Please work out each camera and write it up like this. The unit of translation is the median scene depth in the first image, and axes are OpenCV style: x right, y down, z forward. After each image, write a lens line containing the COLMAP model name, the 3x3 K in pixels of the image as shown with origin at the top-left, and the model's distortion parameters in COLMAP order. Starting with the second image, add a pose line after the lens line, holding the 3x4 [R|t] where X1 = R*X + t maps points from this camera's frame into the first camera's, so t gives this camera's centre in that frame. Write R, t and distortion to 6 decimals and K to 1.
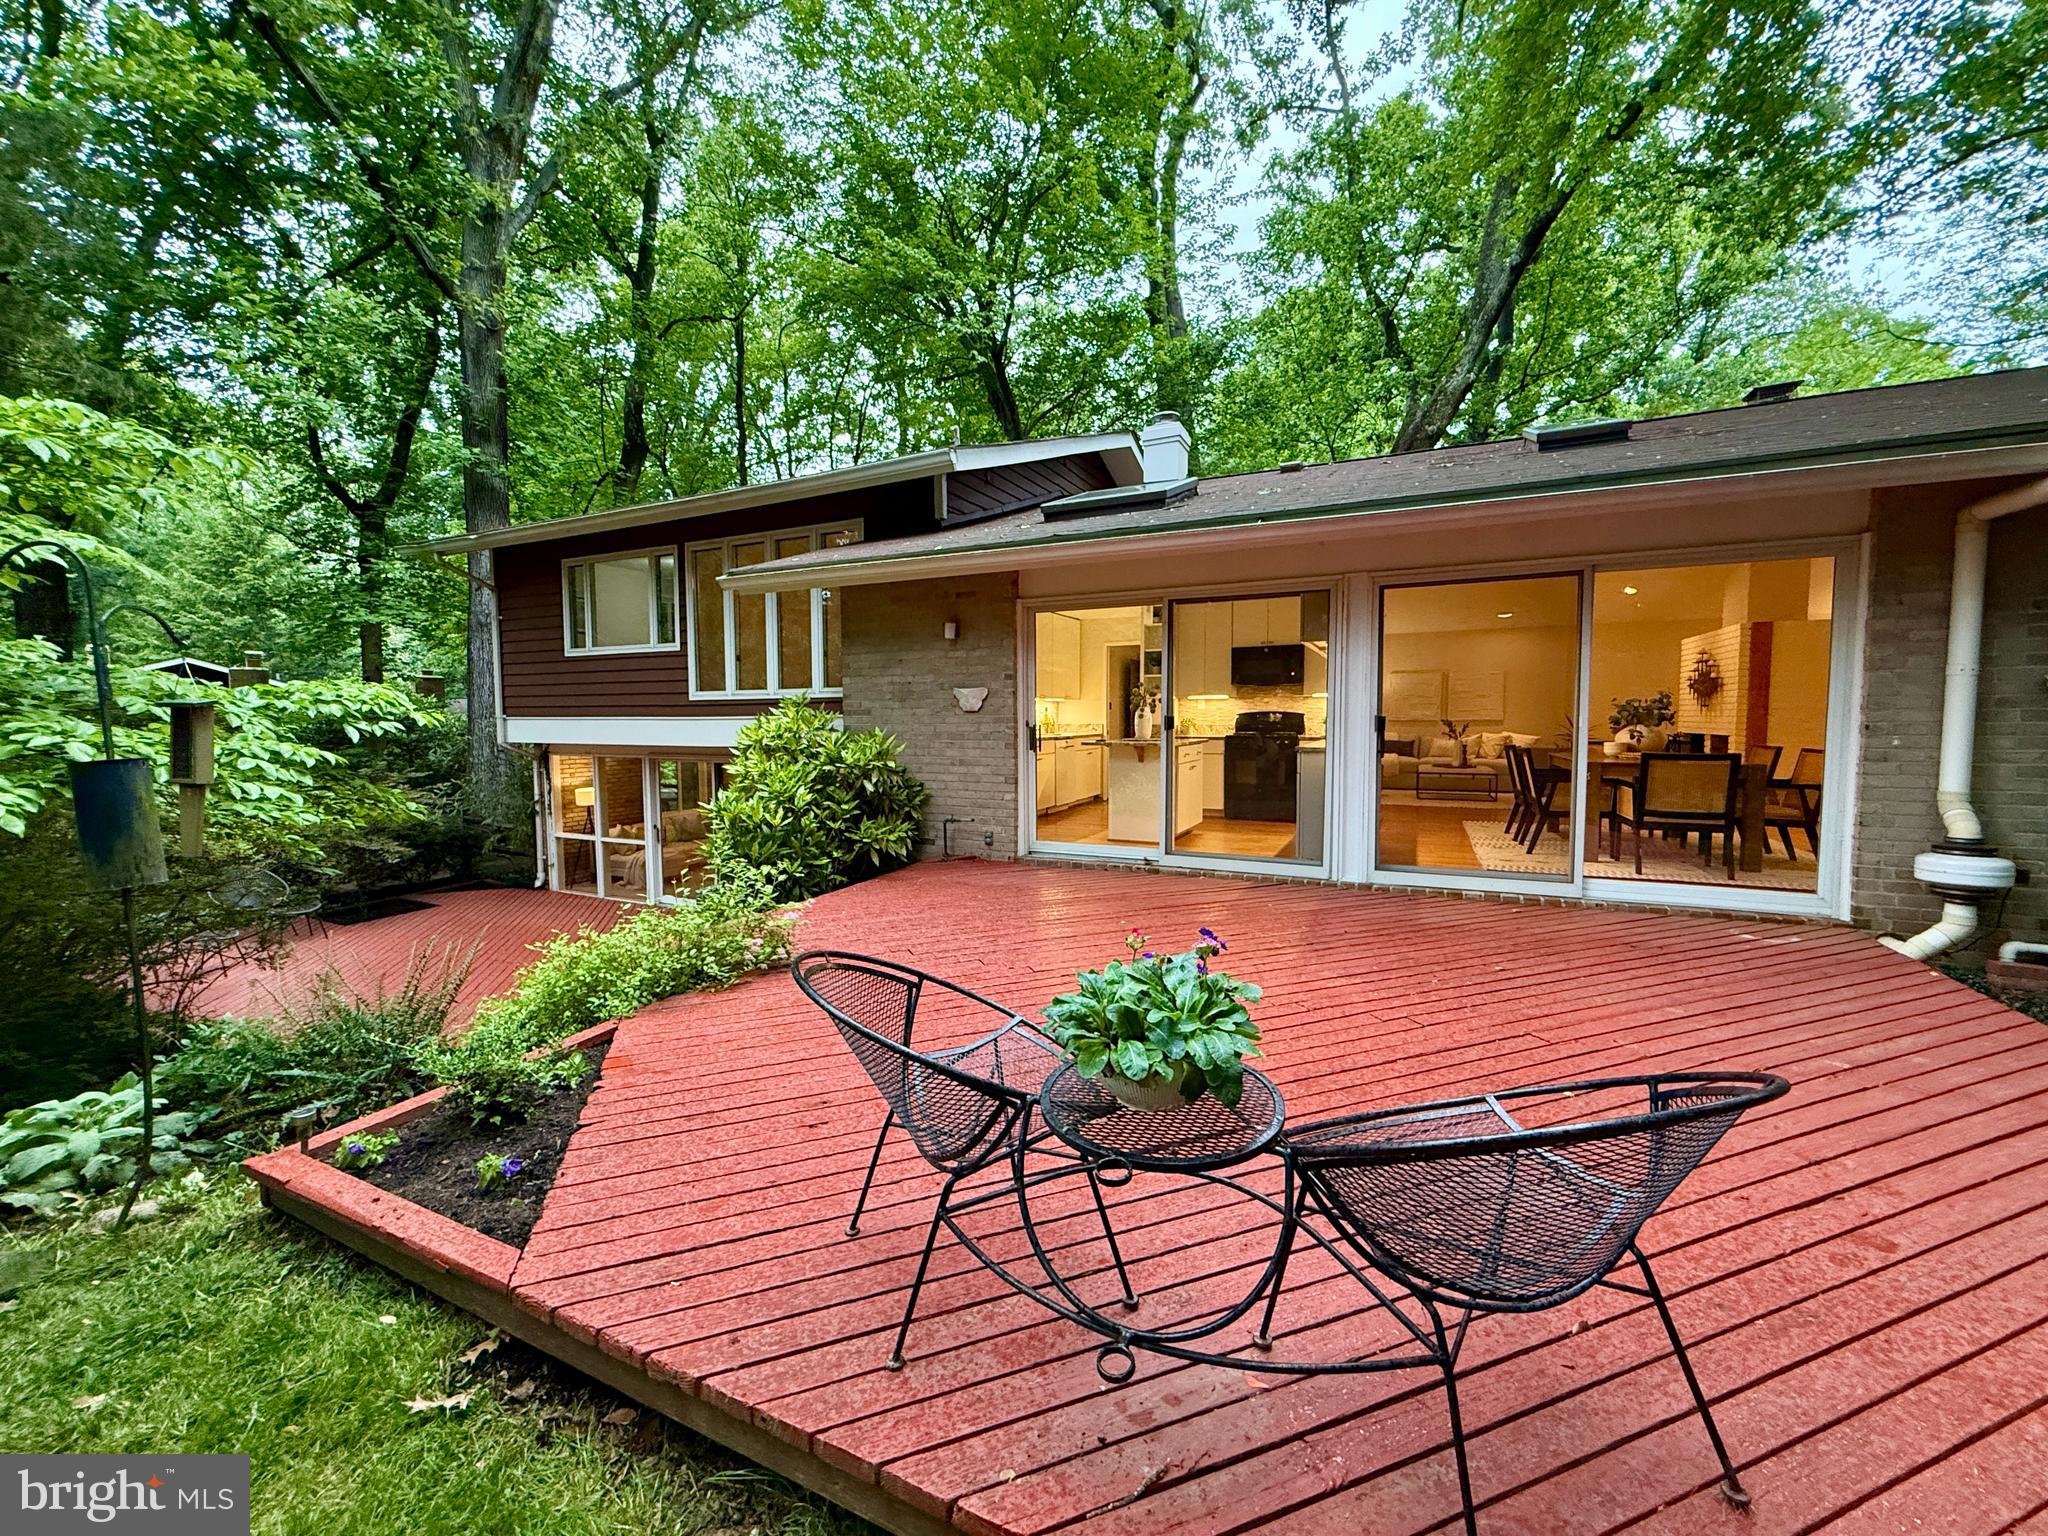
lens RADIAL K [[817.0, 0, 1024.0], [0, 817.0, 768.0], [0, 0, 1]] dist [-0.001703, 0.000015]
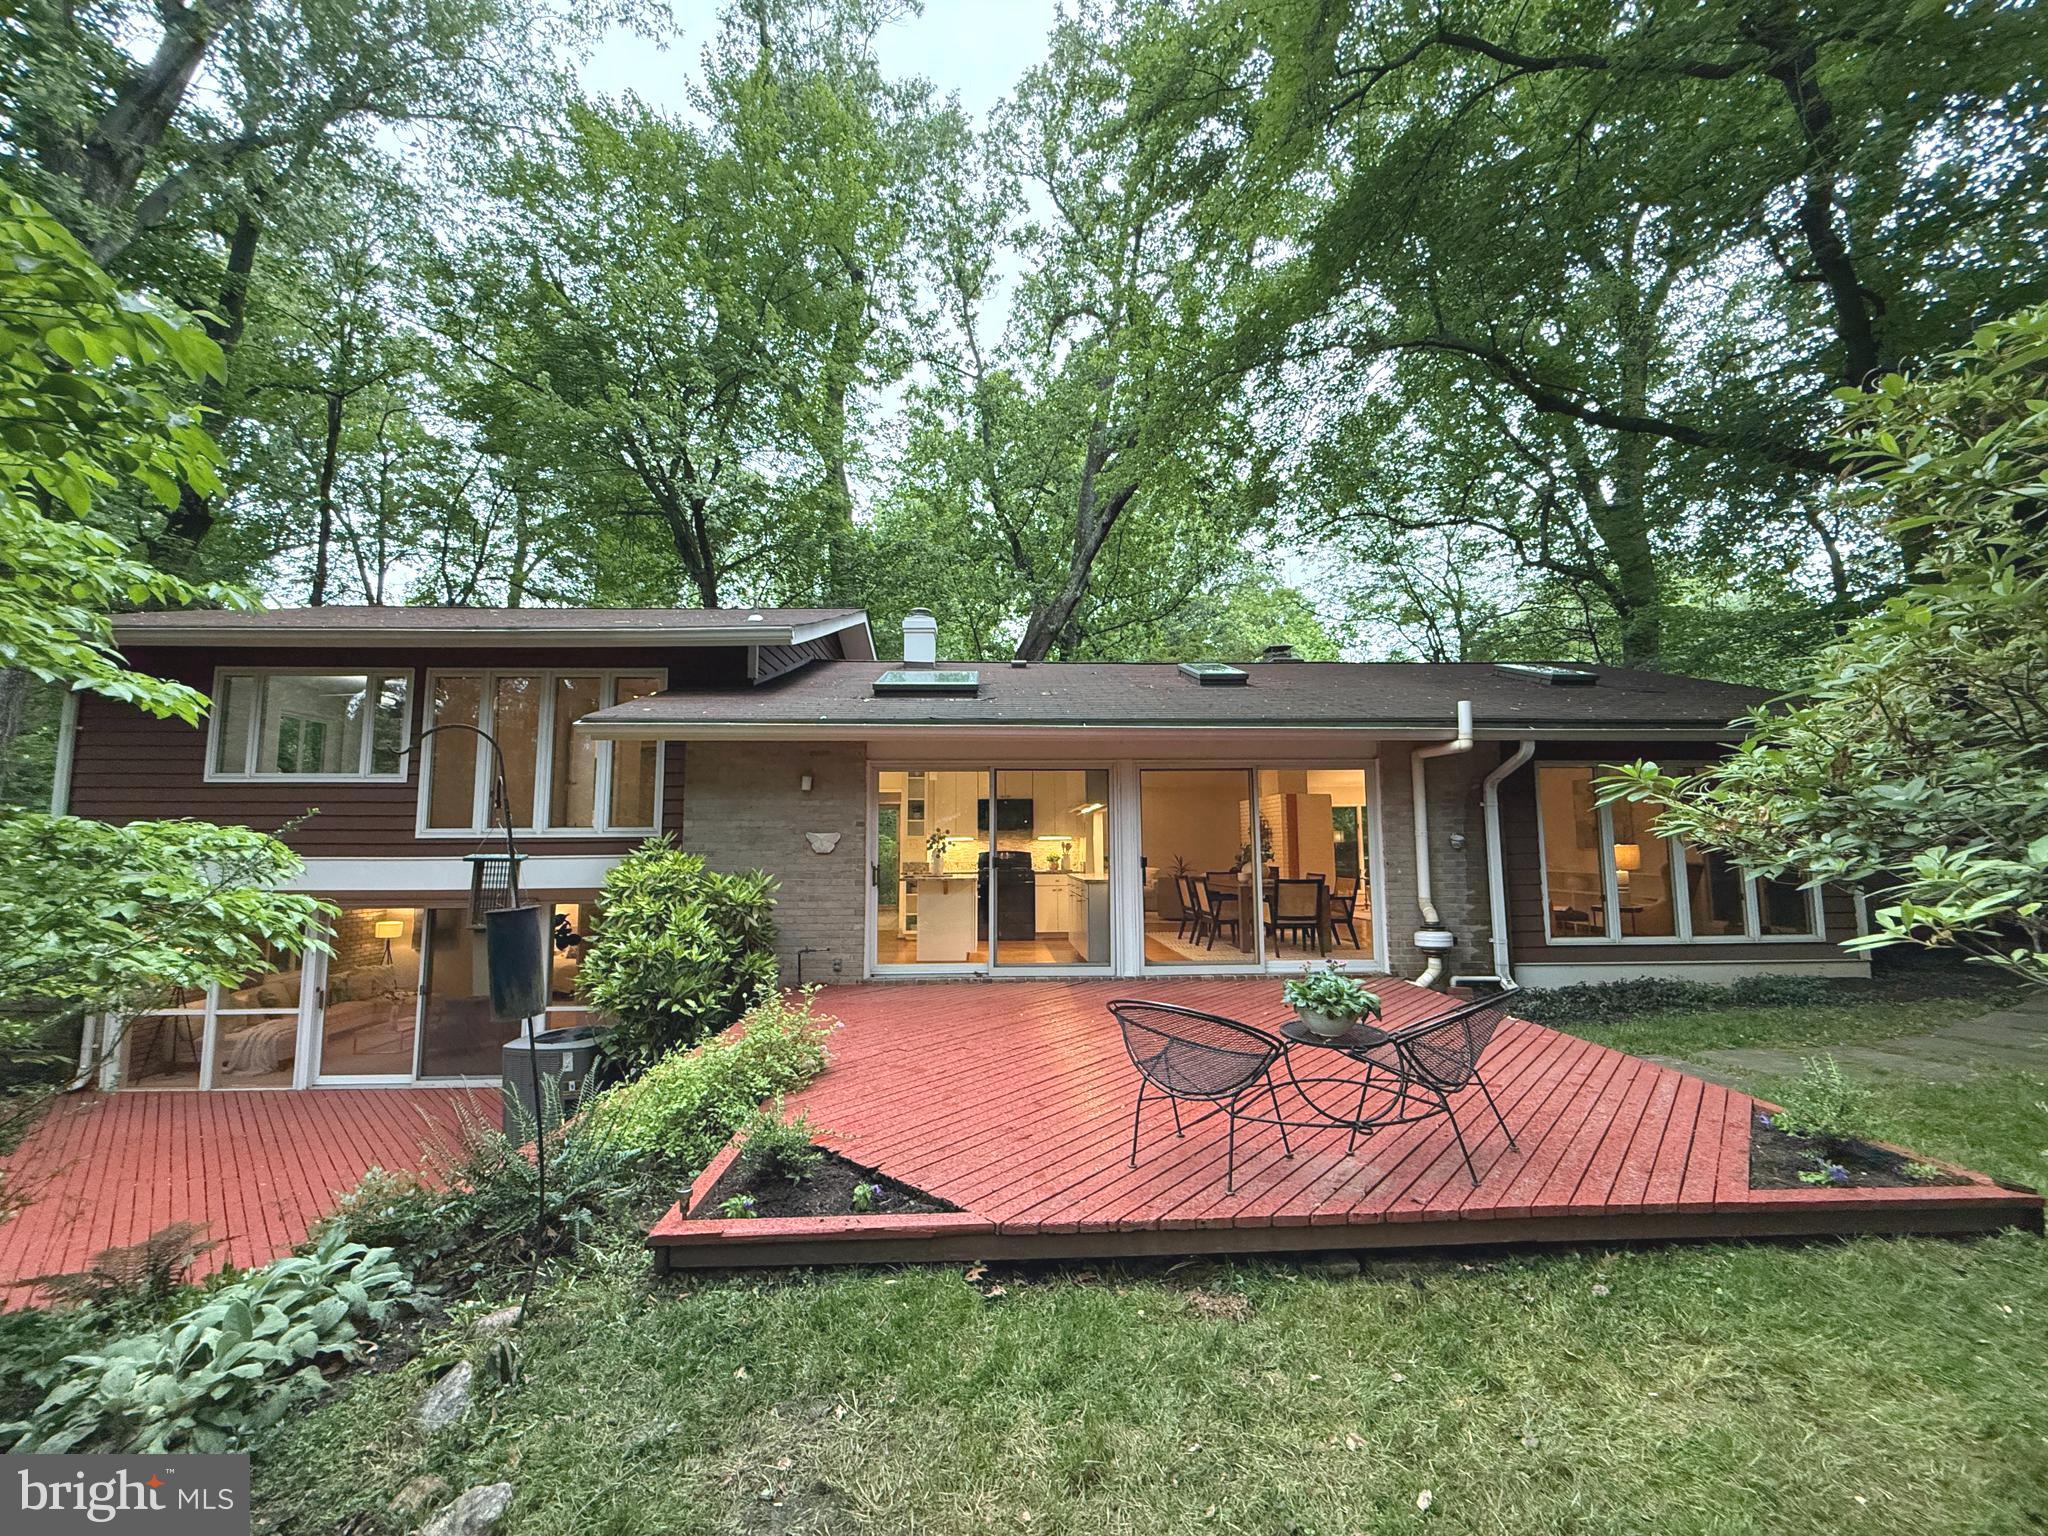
lens RADIAL K [[817.0, 0, 1024.0], [0, 817.0, 768.0], [0, 0, 1]] dist [-0.001703, 0.000015]
pose [[0.877285, 0.048375, 0.477525, -0.289932], [0.029522, 0.987586, -0.154283, -0.001506], [-0.479060, 0.149447, 0.864966, -0.117080]]
